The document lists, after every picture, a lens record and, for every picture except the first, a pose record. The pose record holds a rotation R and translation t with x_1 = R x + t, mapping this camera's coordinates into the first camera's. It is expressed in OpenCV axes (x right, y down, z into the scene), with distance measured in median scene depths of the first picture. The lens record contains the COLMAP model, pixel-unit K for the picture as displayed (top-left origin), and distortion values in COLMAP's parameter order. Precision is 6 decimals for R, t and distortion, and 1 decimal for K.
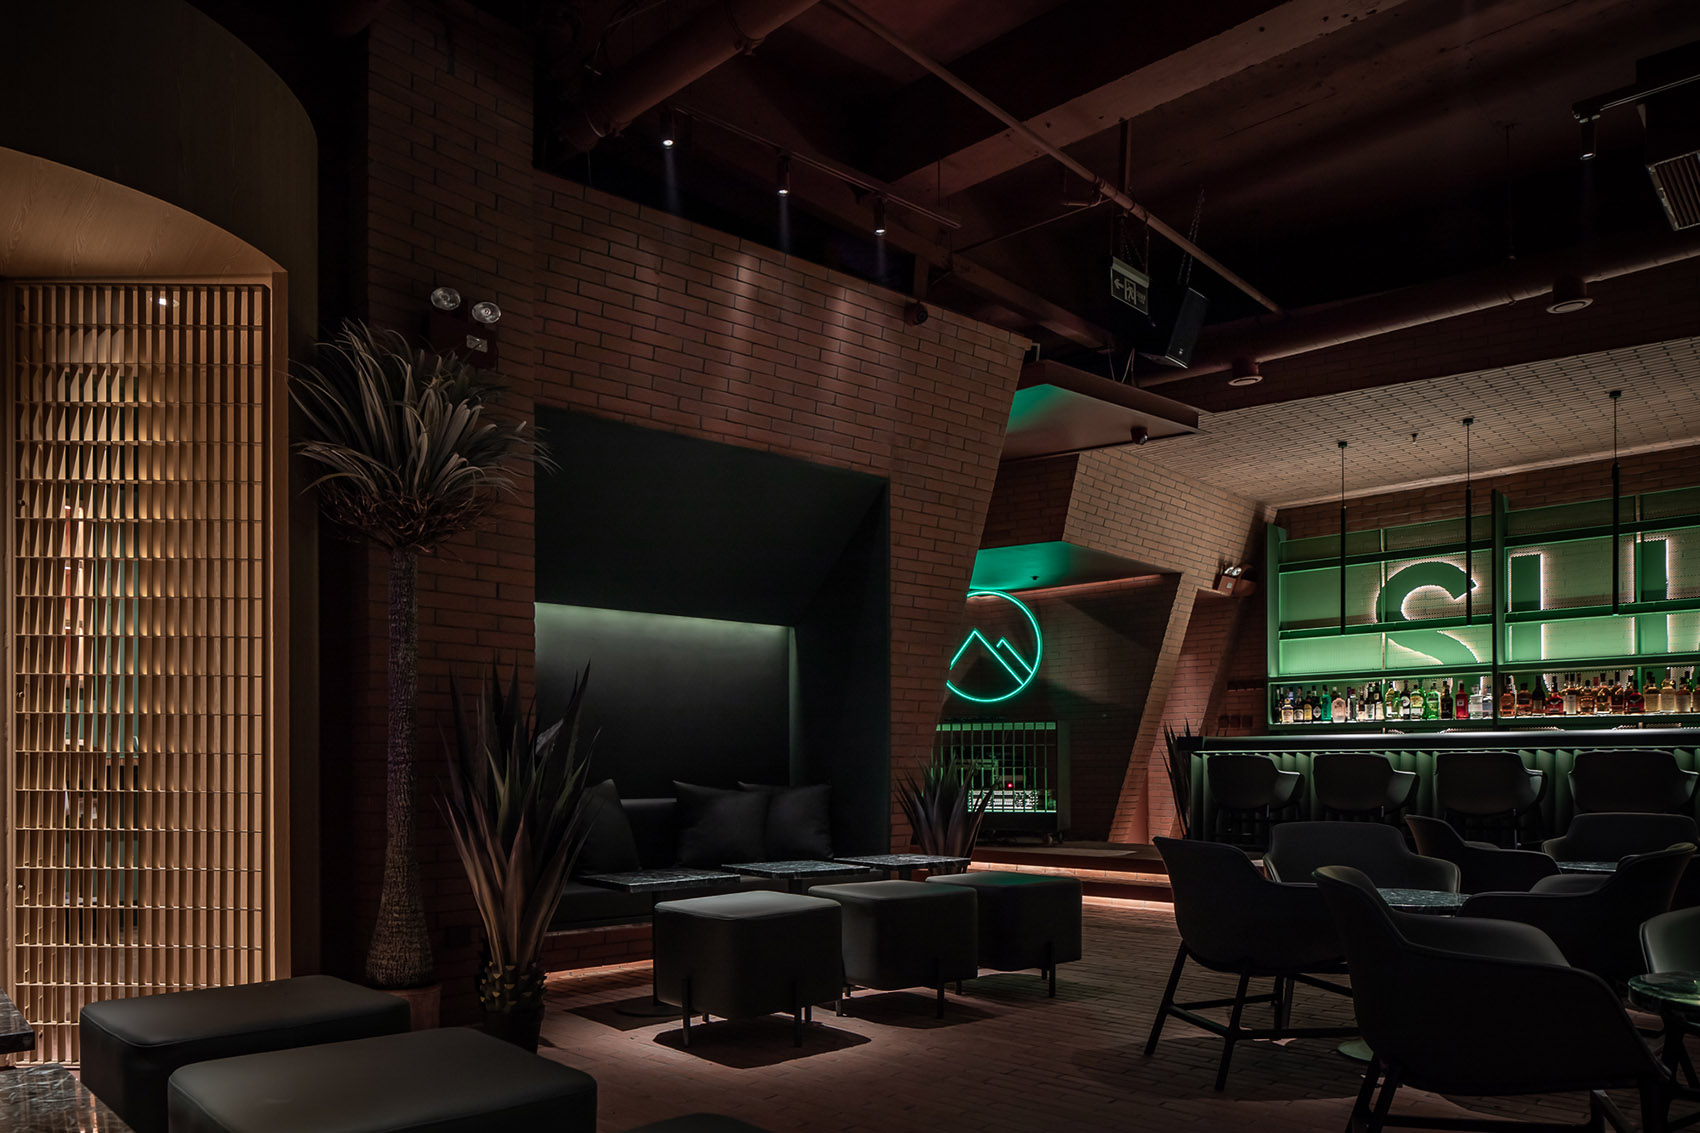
lens RADIAL K [[1169.5, 0, 838.1], [0, 1169.5, 763.0], [0, 0, 1]] dist [-0.003329, 0.000263]
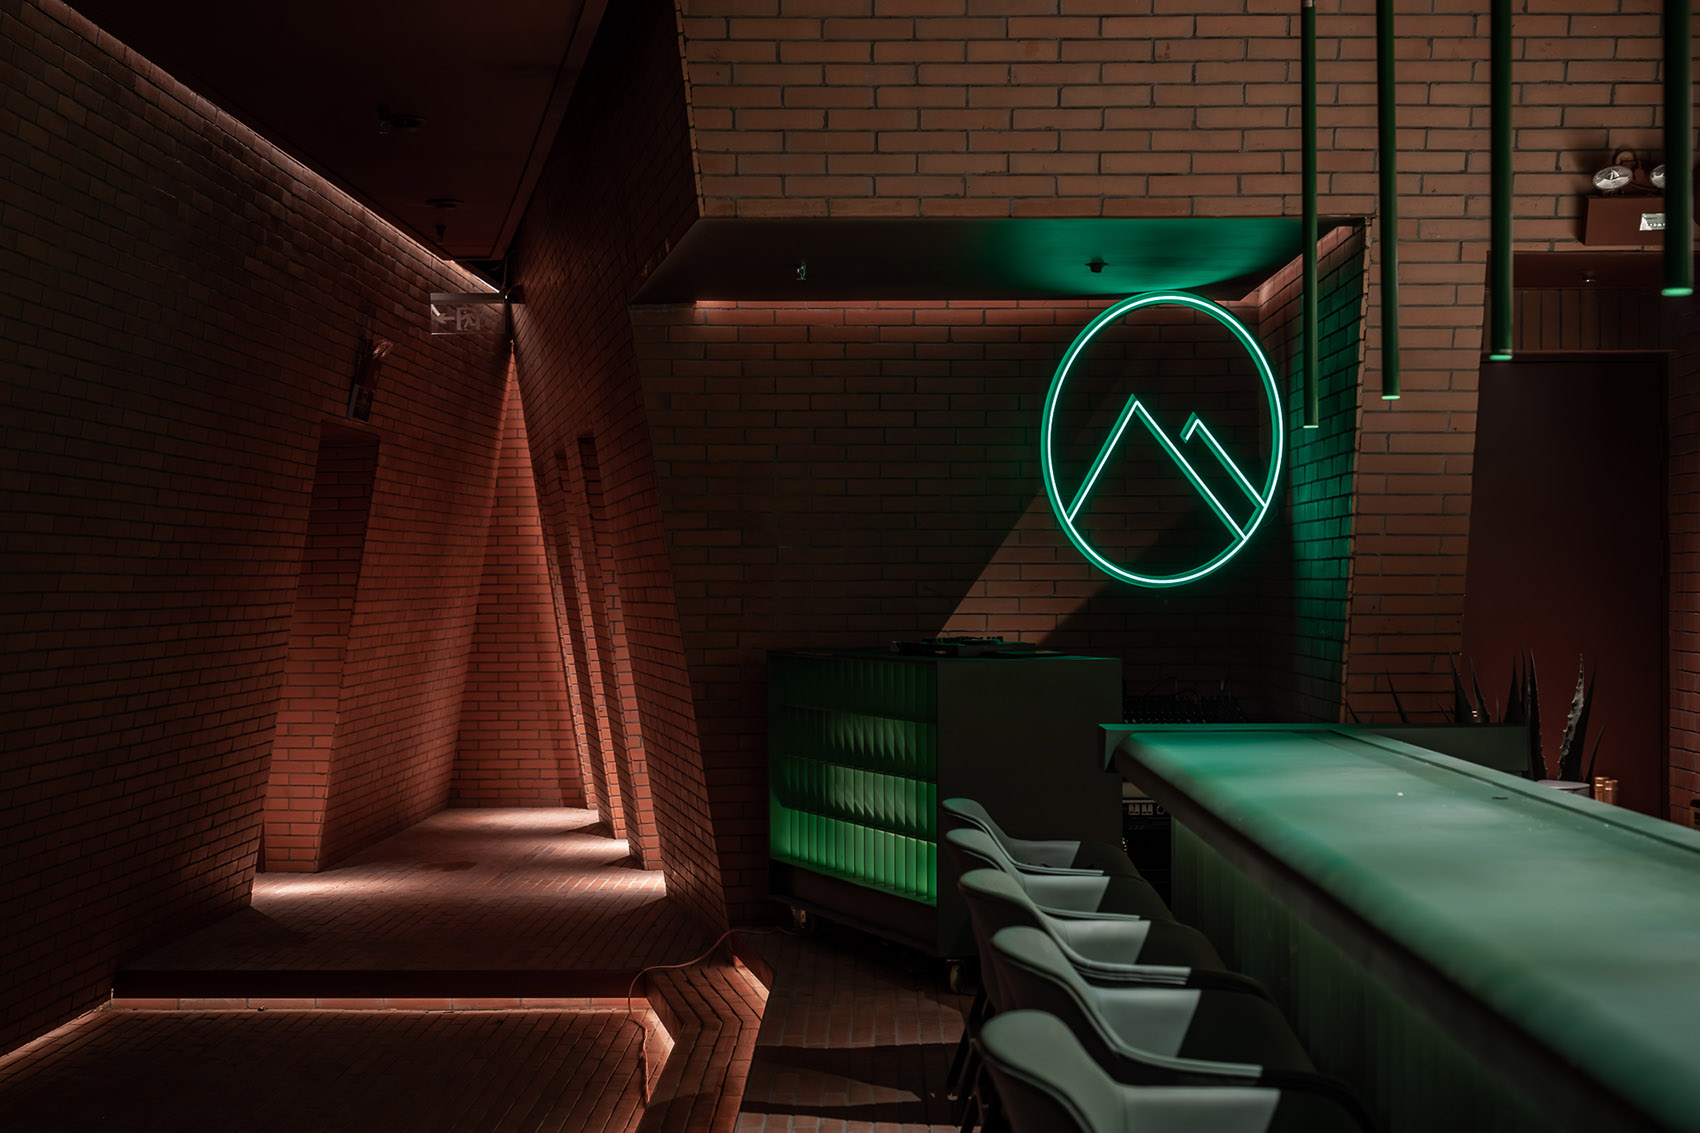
lens RADIAL K [[2479.0, 0, 872.3], [0, 2479.0, 603.3], [0, 0, 1]] dist [-0.033103, 0.039669]
pose [[0.676868, 0.006019, -0.736080, 1.217844], [0.005965, 0.999889, 0.013662, -0.106729], [0.736081, -0.013638, 0.676757, 0.705382]]
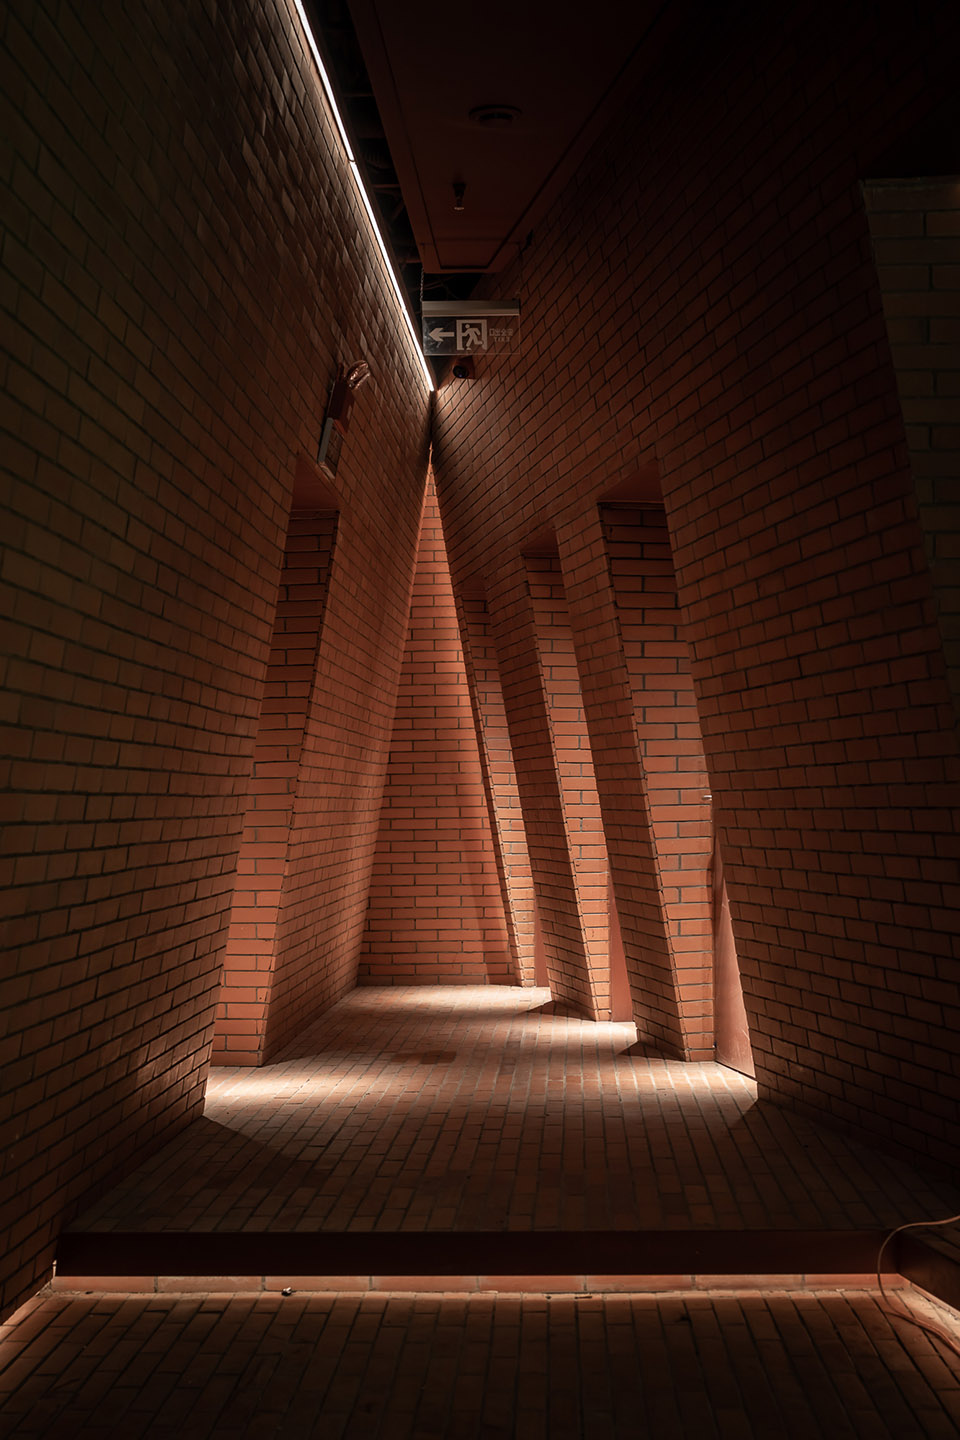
lens RADIAL K [[2067.4, 0, 481.1], [0, 2067.4, 793.5], [0, 0, 1]] dist [-0.021004, -0.020520]
pose [[0.653902, -0.009169, -0.756523, 0.488724], [0.013591, 0.999908, -0.000371, -0.030751], [0.756457, -0.010039, 0.653967, 0.993358]]
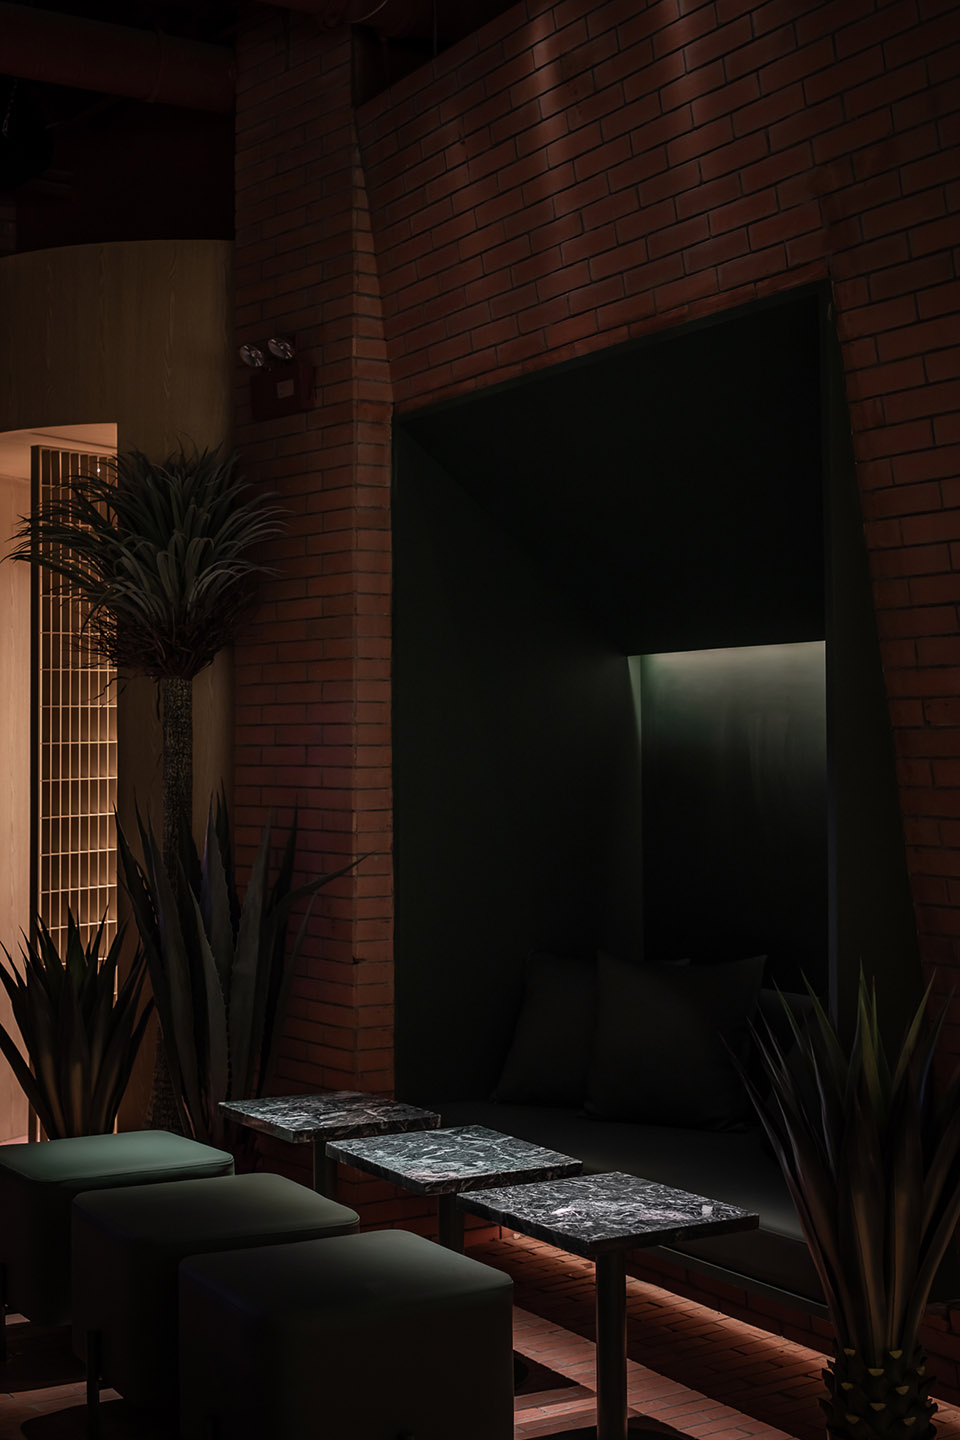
lens RADIAL K [[2099.9, 0, 480.6], [0, 2099.9, 666.9], [0, 0, 1]] dist [-0.033103, 0.039669]
pose [[-0.189414, -0.036588, -0.981215, 0.799562], [0.009637, 0.999188, -0.039118, -0.083806], [0.981850, -0.016866, -0.188908, 1.048730]]
